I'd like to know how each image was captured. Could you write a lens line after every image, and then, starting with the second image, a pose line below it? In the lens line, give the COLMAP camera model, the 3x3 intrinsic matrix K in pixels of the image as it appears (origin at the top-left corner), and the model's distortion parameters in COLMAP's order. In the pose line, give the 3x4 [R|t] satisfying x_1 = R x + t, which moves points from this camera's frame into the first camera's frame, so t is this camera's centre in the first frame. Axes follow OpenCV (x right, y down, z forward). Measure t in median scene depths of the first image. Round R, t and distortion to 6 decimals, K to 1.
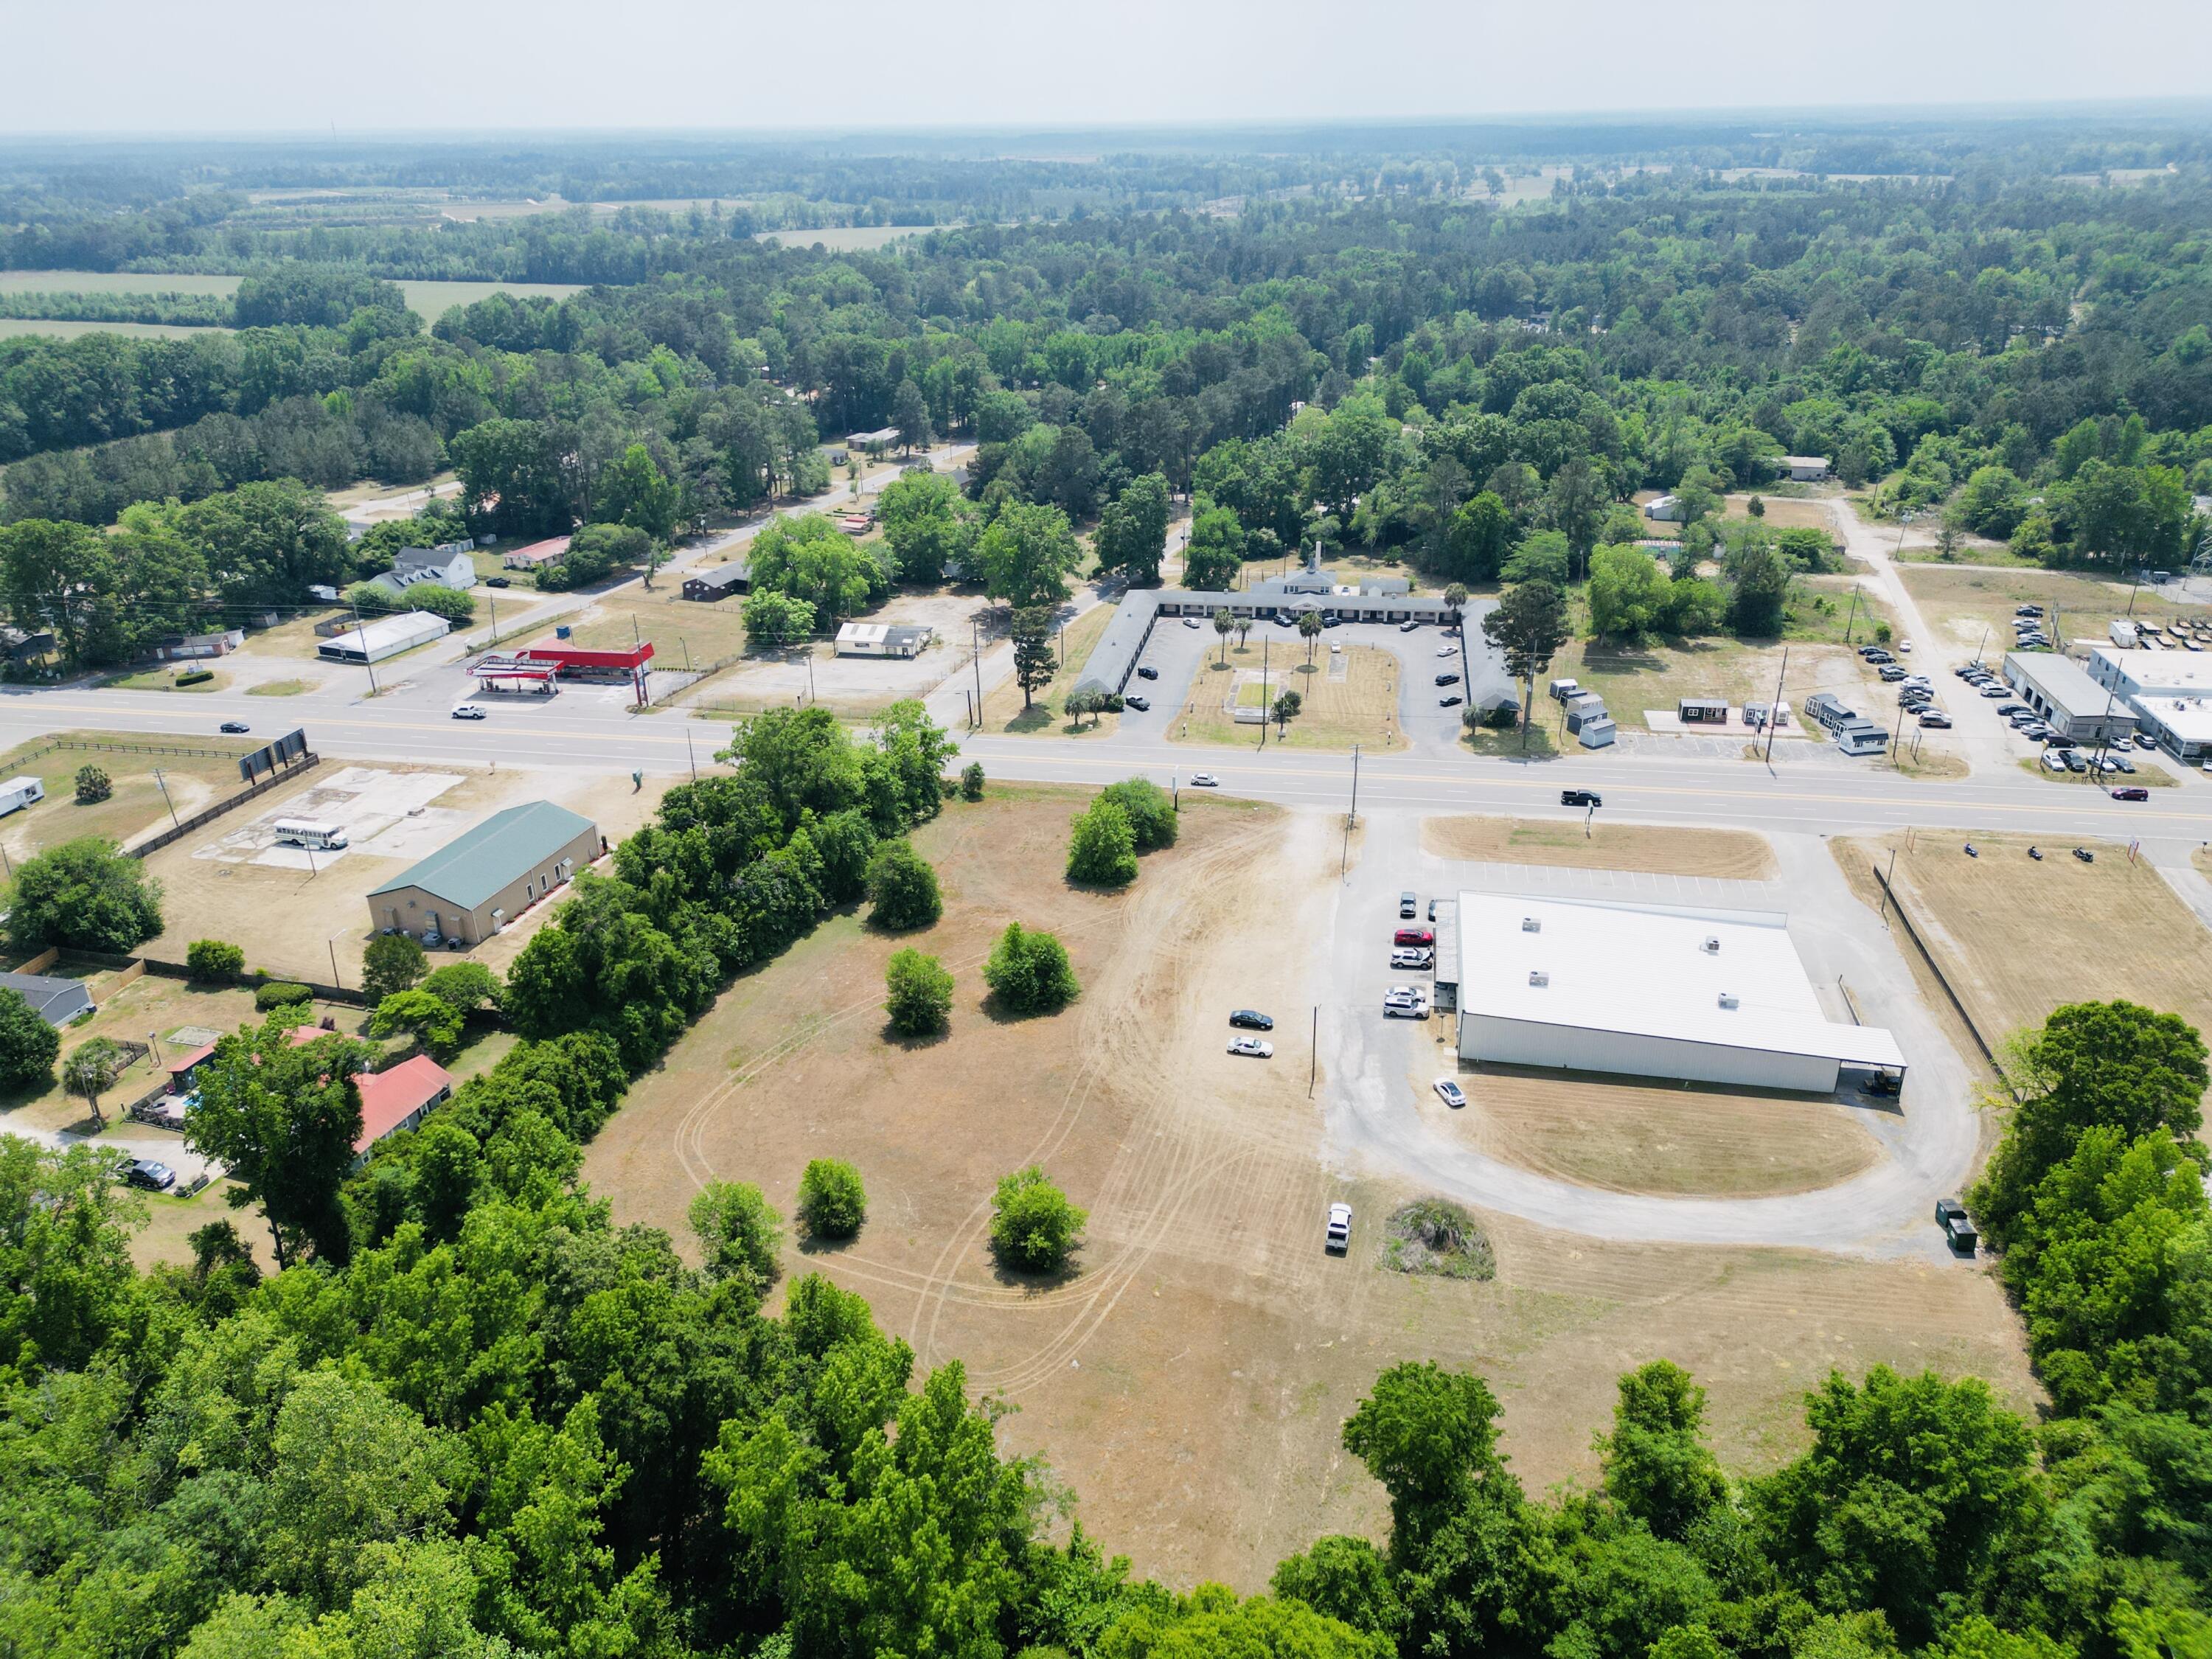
lens RADIAL K [[1536.0, 0, 1106.0], [0, 1536.0, 829.5], [0, 0, 1]] dist [0.089106, -0.088500]
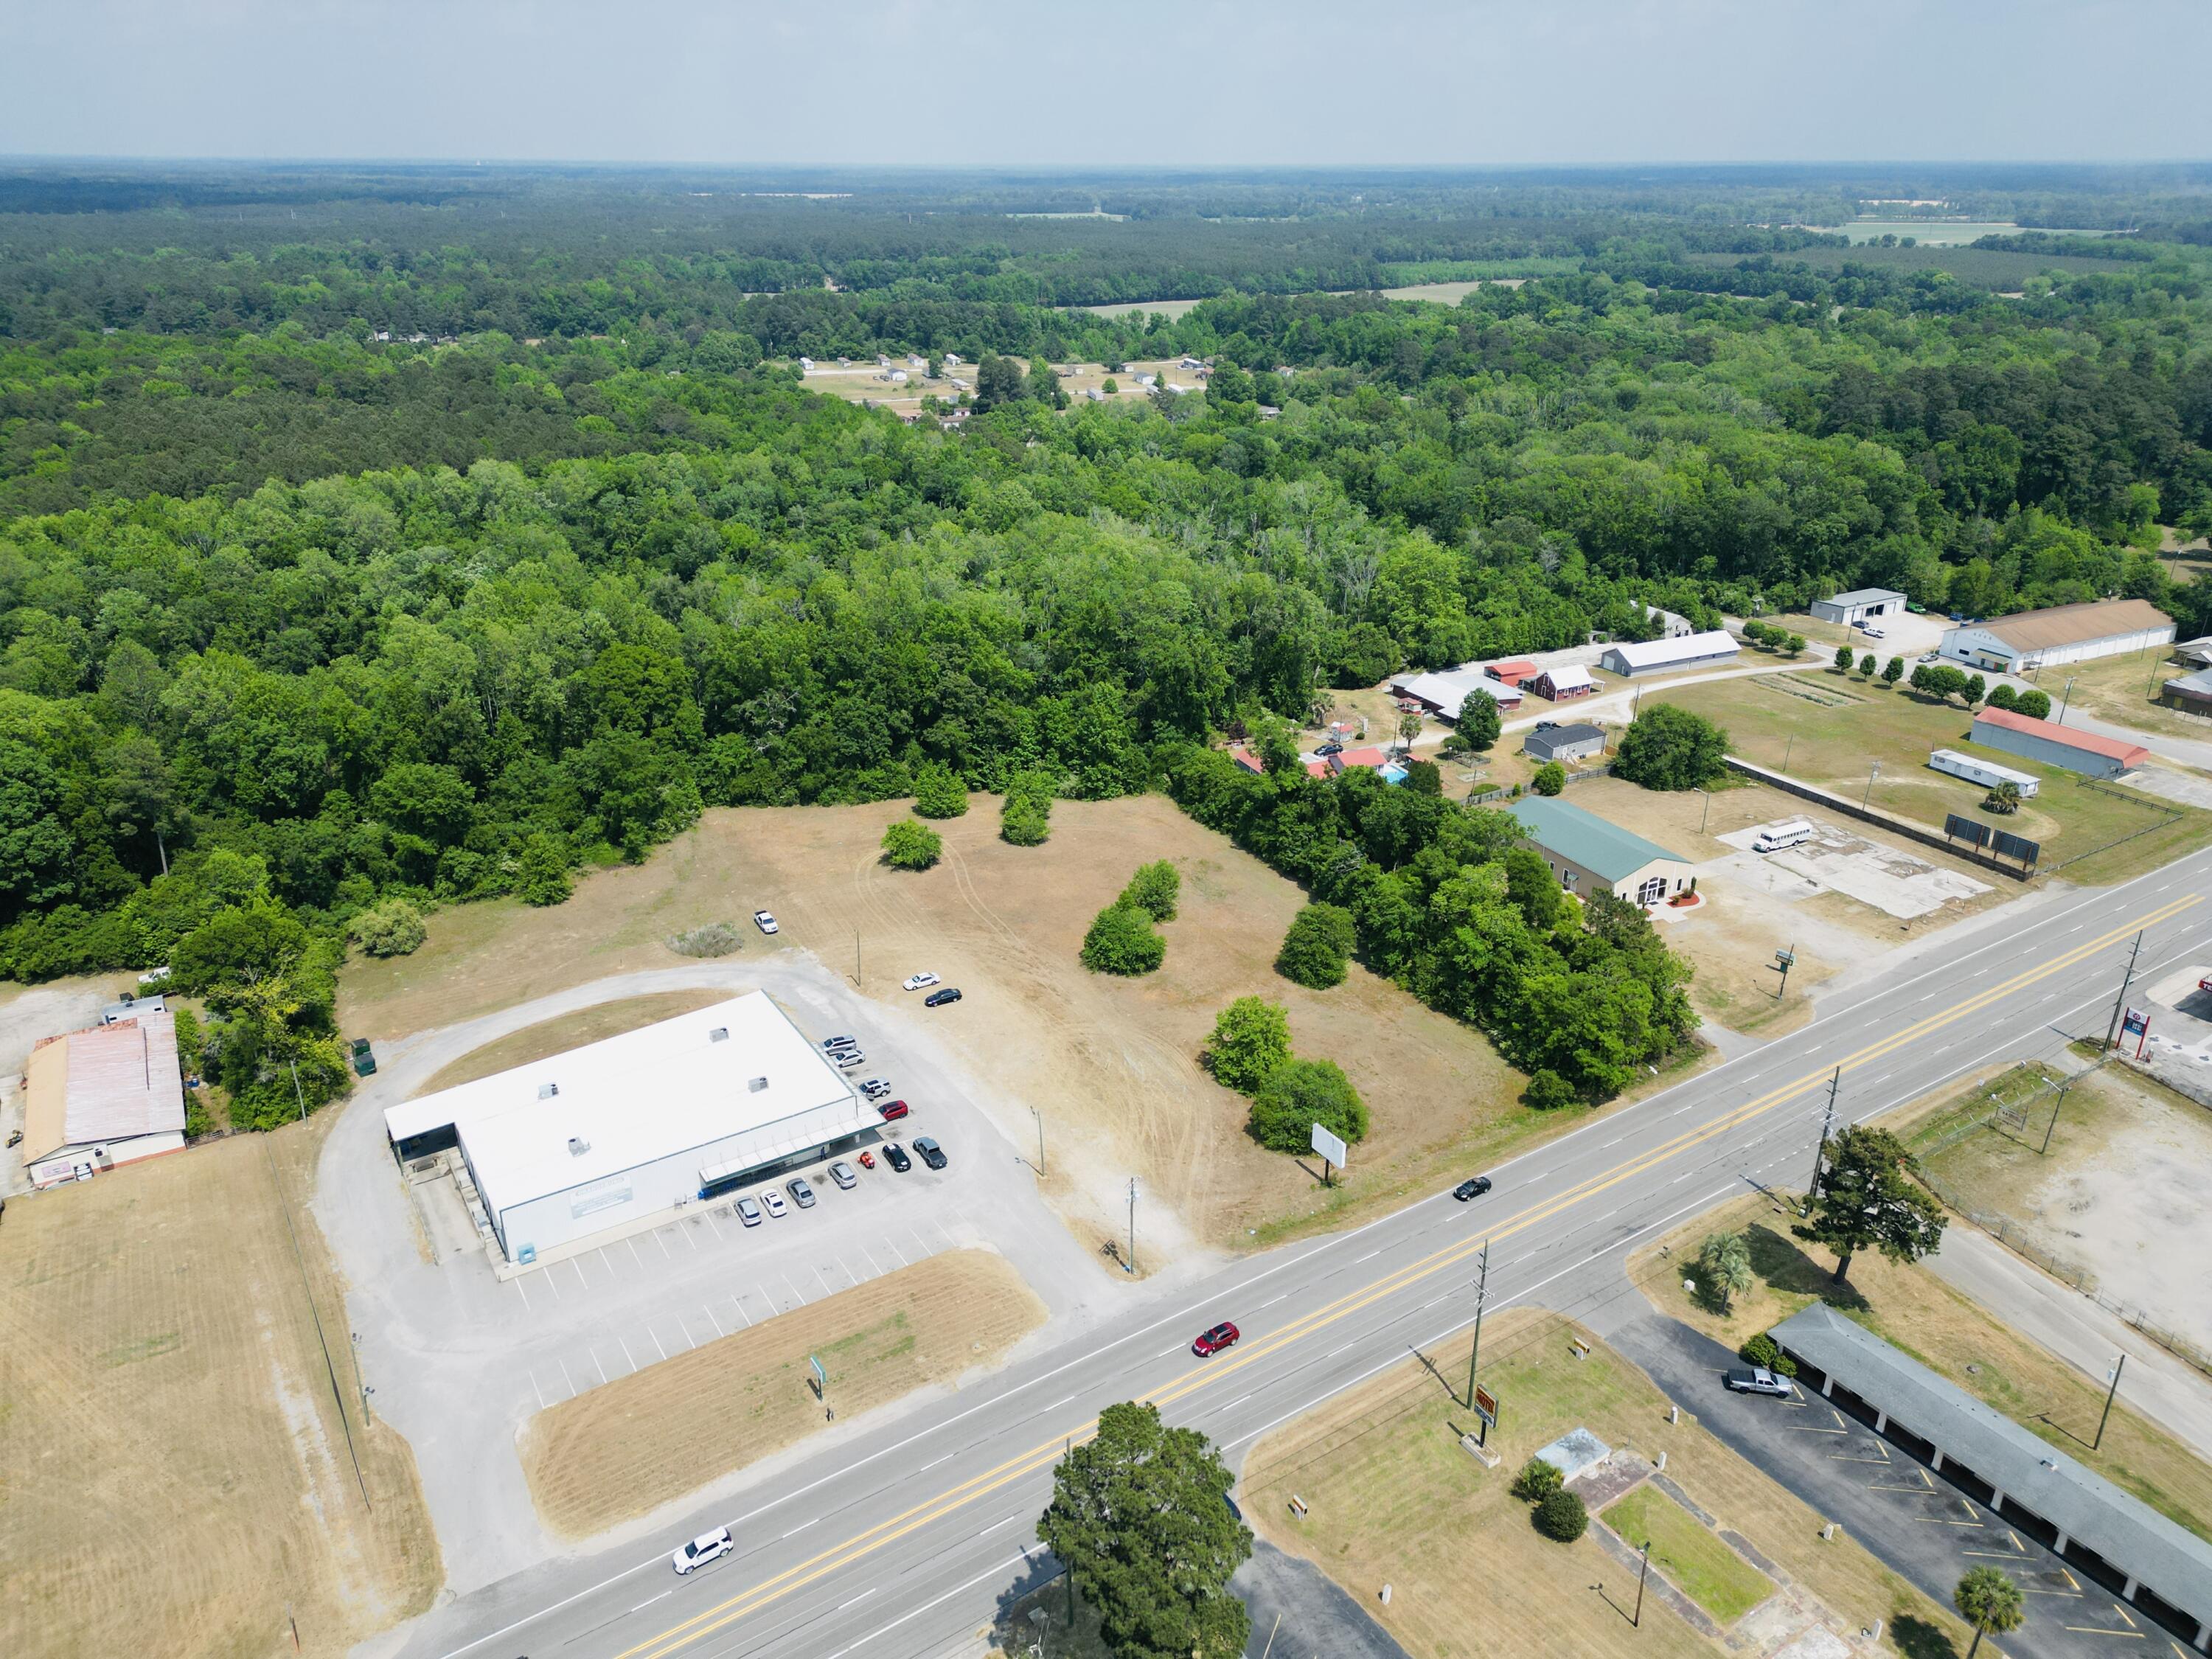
lens RADIAL K [[1537.5, 0, 1106.0], [0, 1537.5, 829.5], [0, 0, 1]] dist [0.078934, -0.076590]
pose [[-0.730491, 0.283451, -0.621320, 0.481814], [-0.276298, 0.709343, 0.648454, -0.525908], [0.624533, 0.645359, -0.439852, 1.049270]]
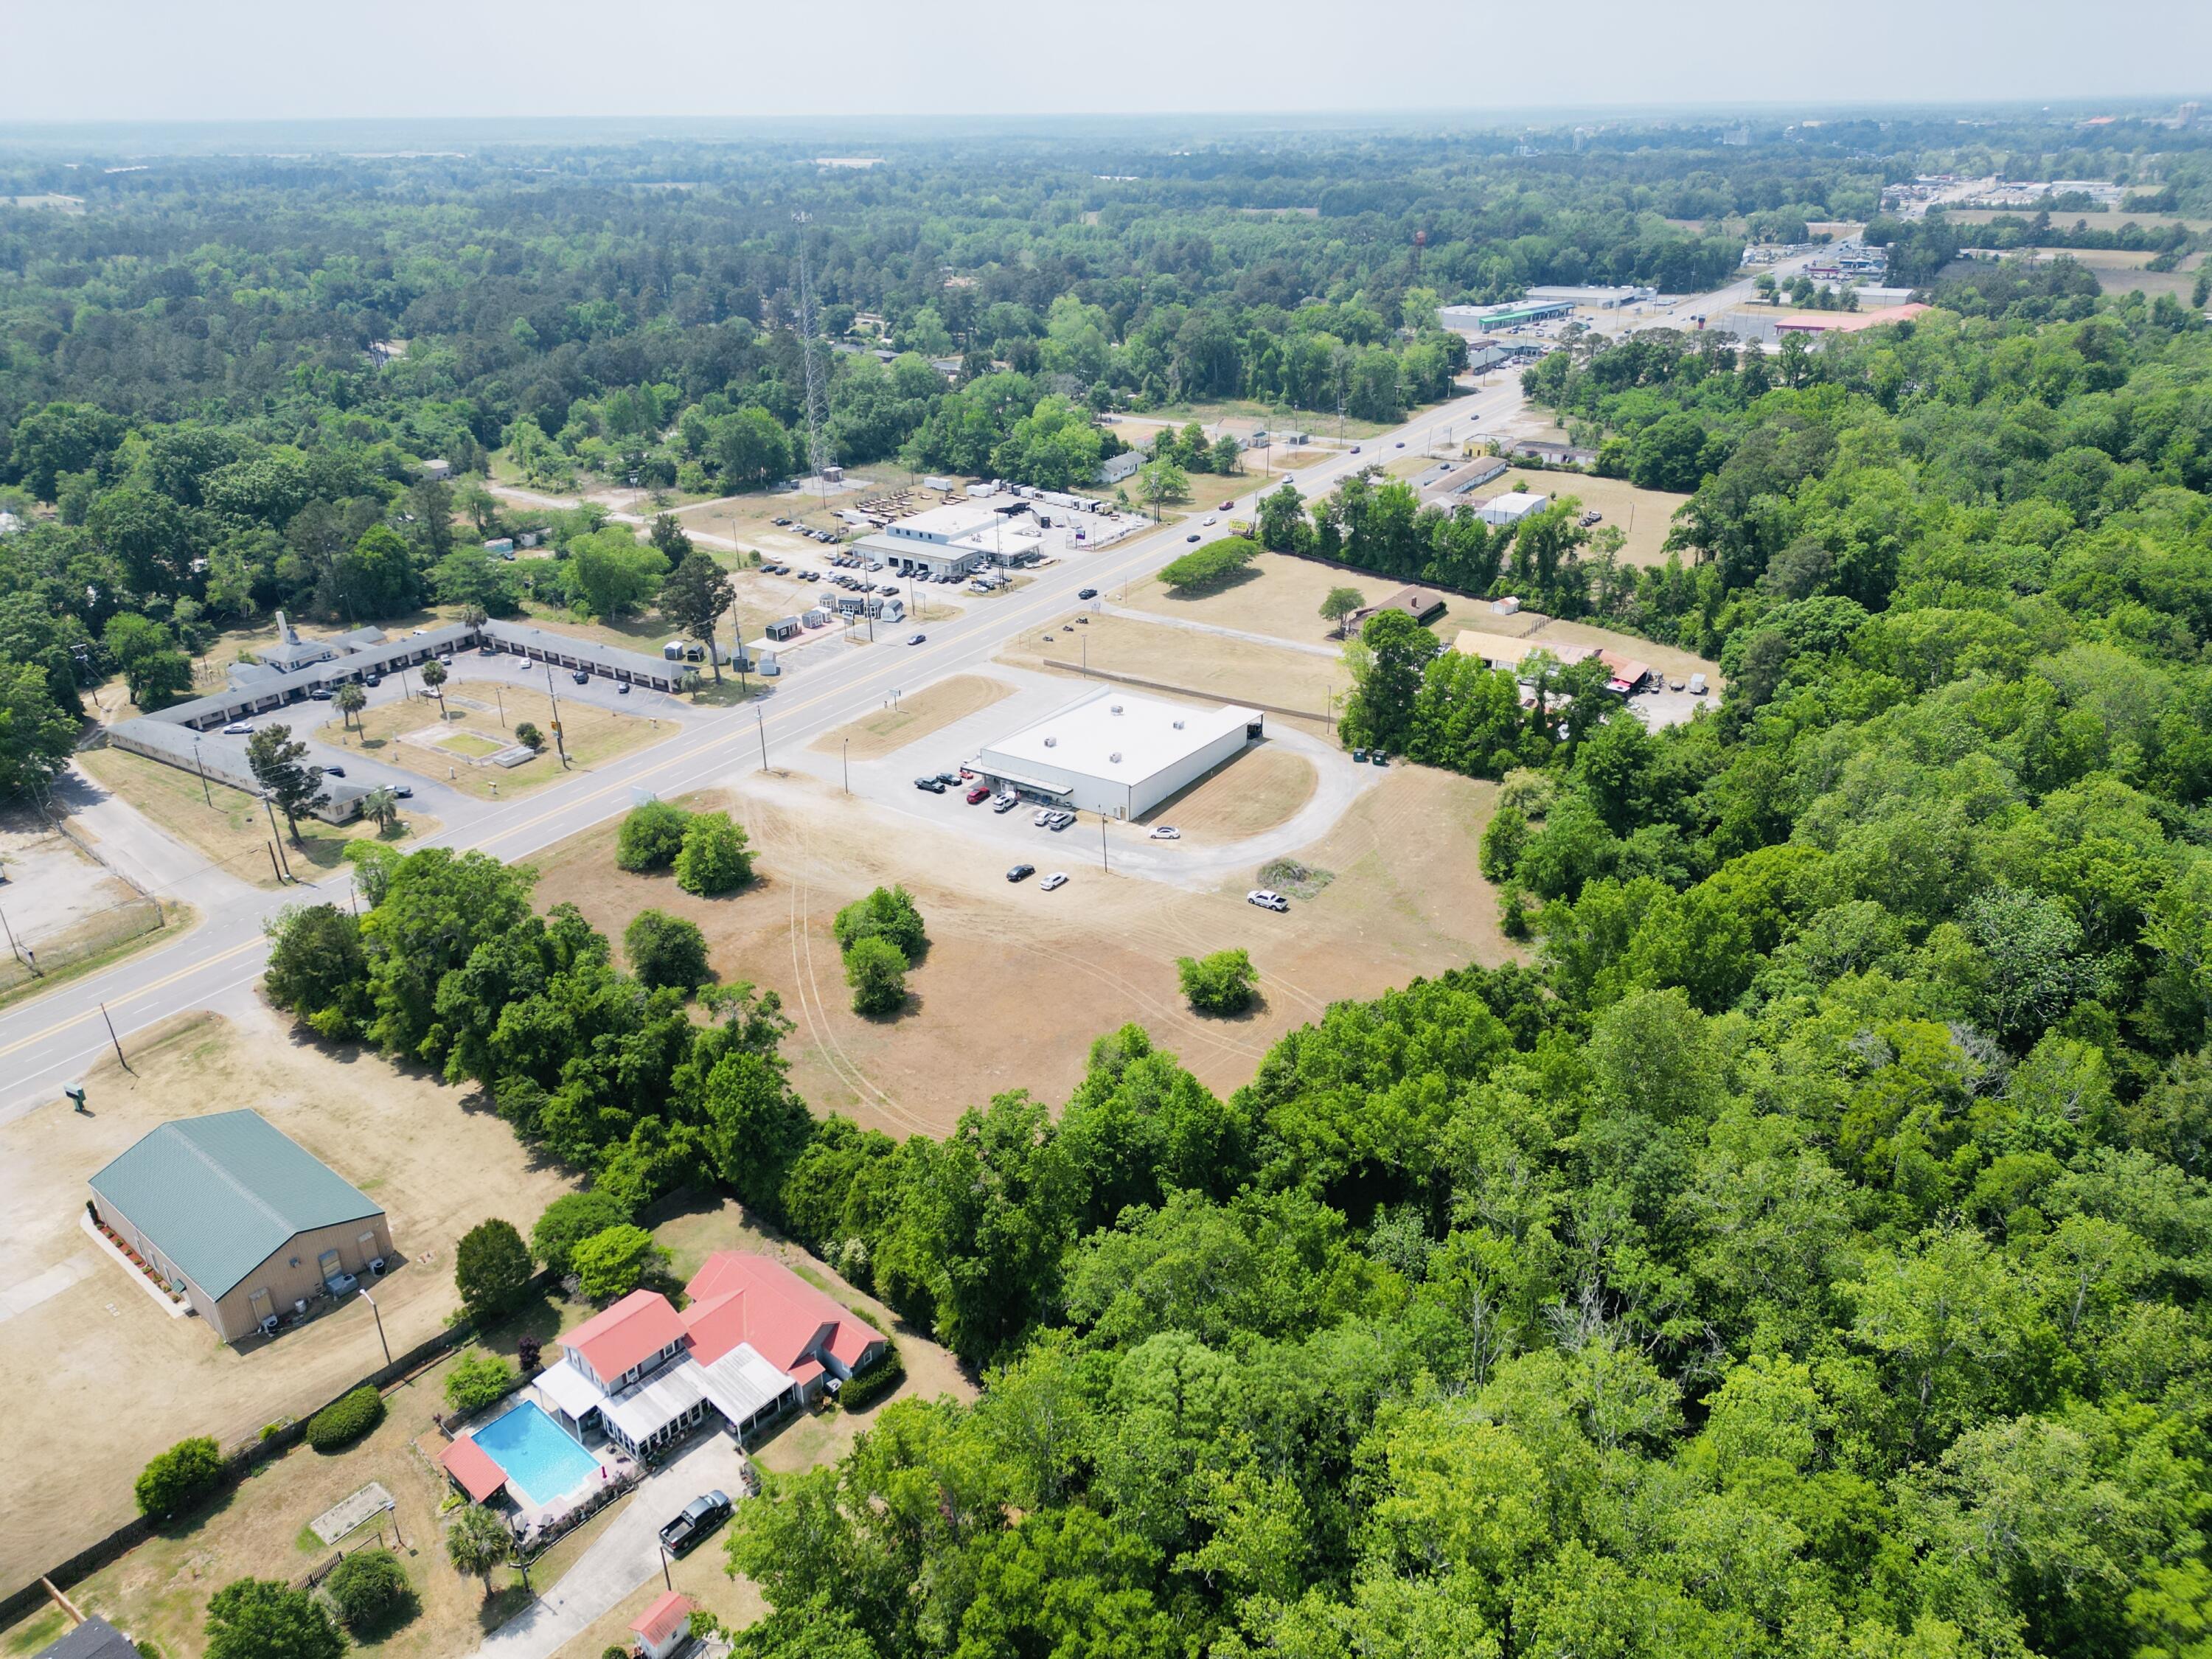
lens RADIAL K [[1537.5, 0, 1106.0], [0, 1537.5, 829.5], [0, 0, 1]] dist [0.078934, -0.076590]
pose [[0.384260, -0.378702, 0.841979, -0.645325], [0.389844, 0.893259, 0.223851, -0.113017], [-0.836879, 0.242223, 0.490879, 0.218490]]
